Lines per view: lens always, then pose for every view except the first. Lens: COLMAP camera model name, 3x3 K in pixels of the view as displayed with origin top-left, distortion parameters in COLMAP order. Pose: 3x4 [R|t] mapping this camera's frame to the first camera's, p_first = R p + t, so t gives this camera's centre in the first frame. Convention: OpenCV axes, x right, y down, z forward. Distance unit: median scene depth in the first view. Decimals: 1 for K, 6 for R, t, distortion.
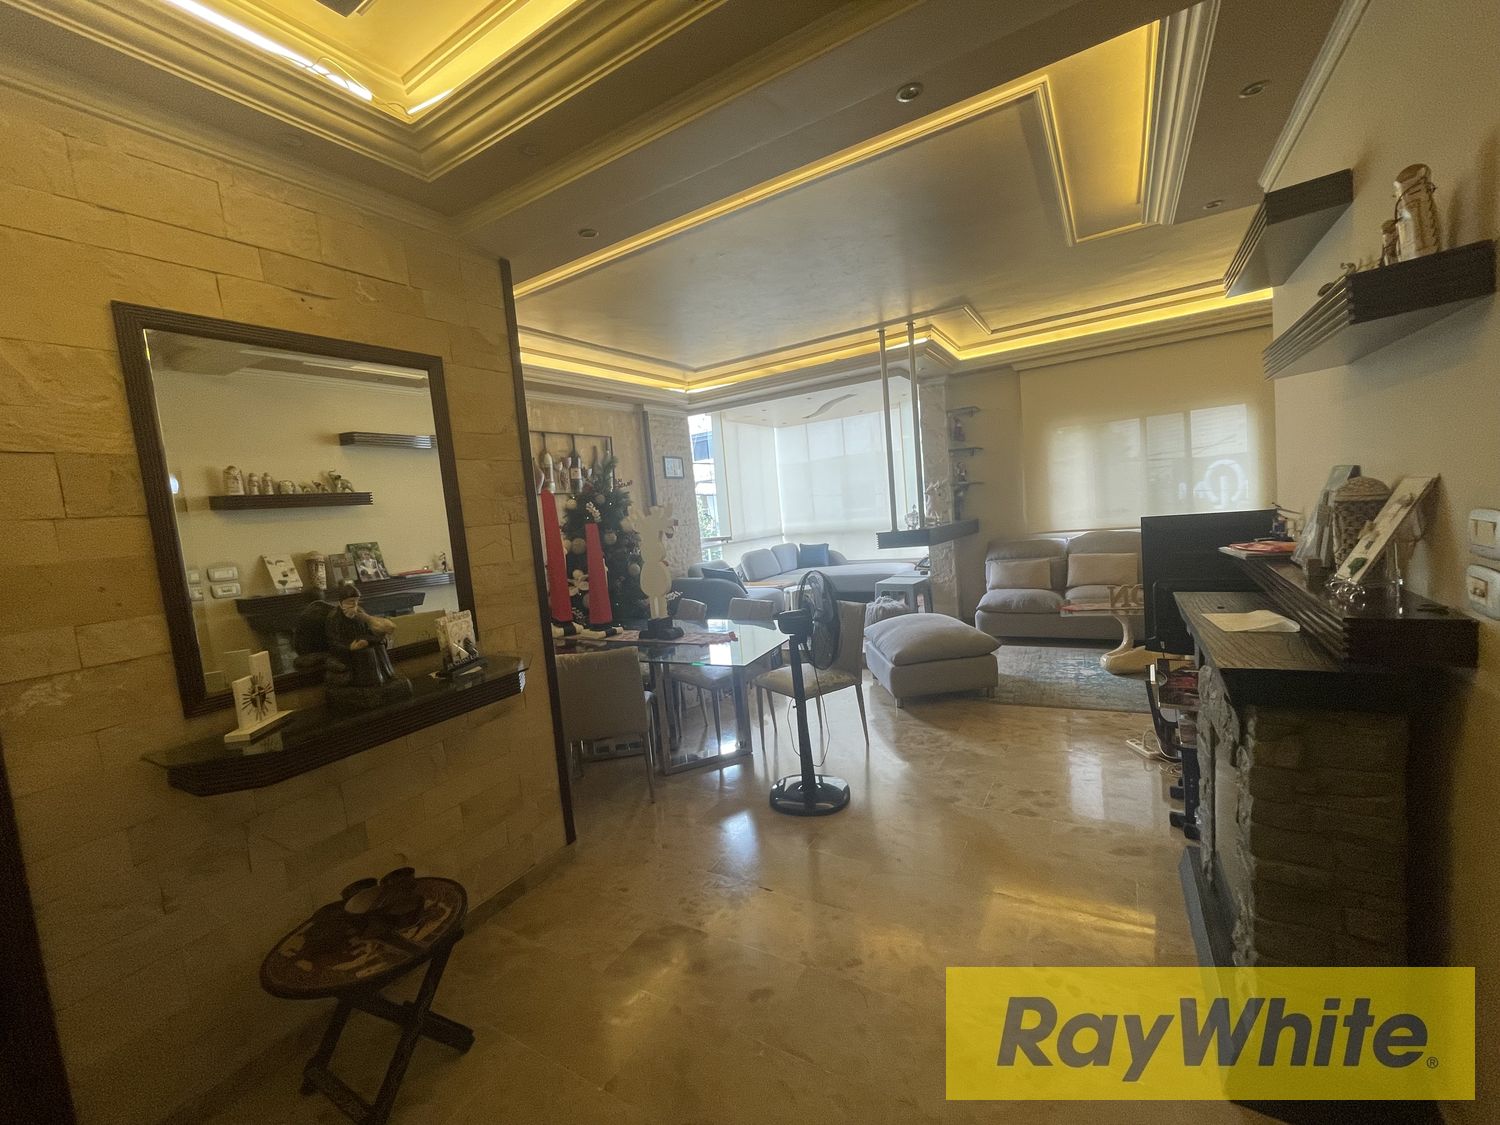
lens RADIAL K [[601.6, 0, 754.4], [0, 601.6, 559.0], [0, 0, 1]] dist [-0.000043, -0.000003]
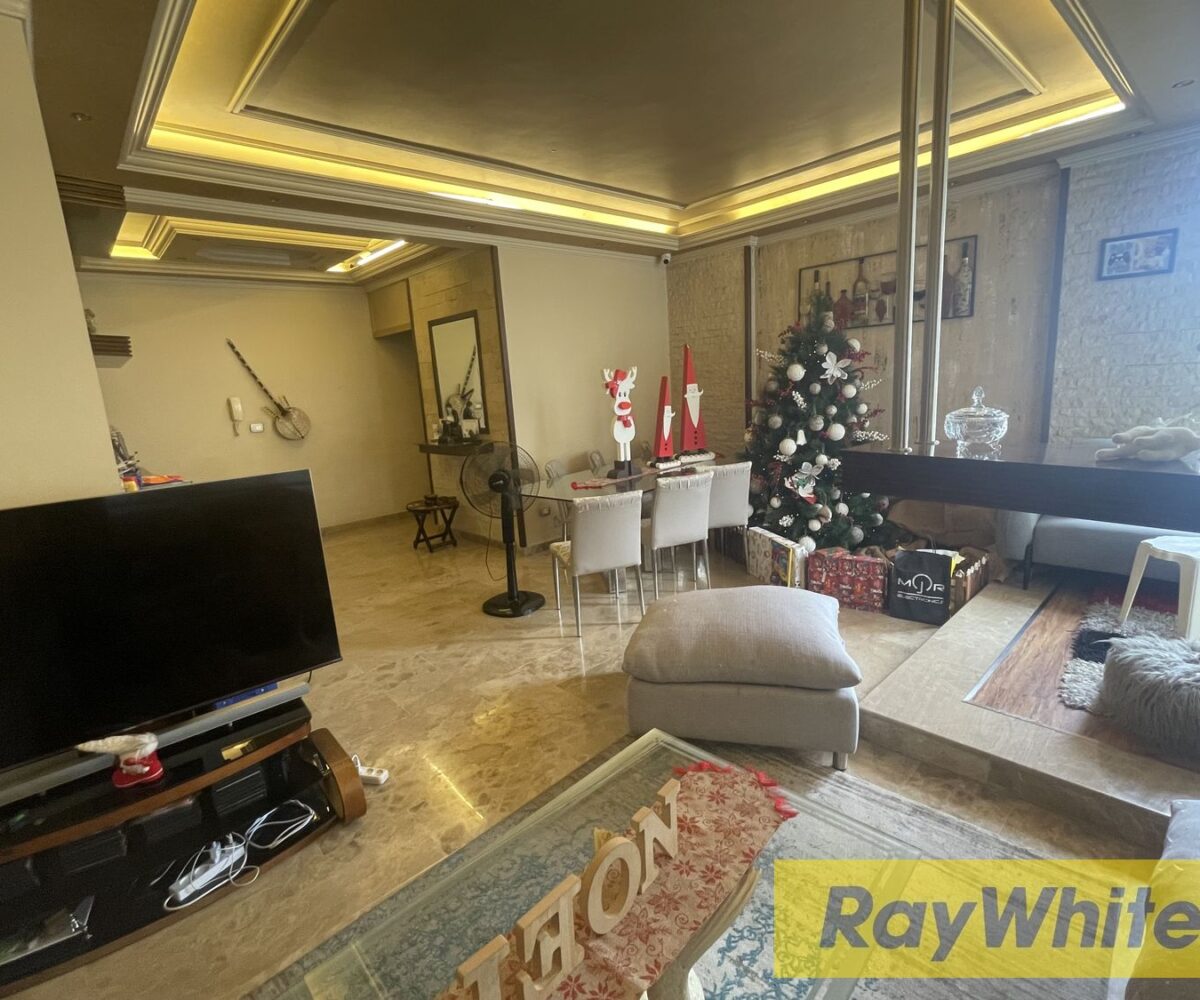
lens RADIAL K [[604.8, 0, 600.3], [0, 604.8, 503.6], [0, 0, 1]] dist [0.025908, 0.001049]
pose [[-0.291284, 0.288774, -0.912011, 0.899600], [0.004676, 0.953770, 0.300502, -0.170637], [0.956625, 0.083267, -0.279168, 1.151396]]
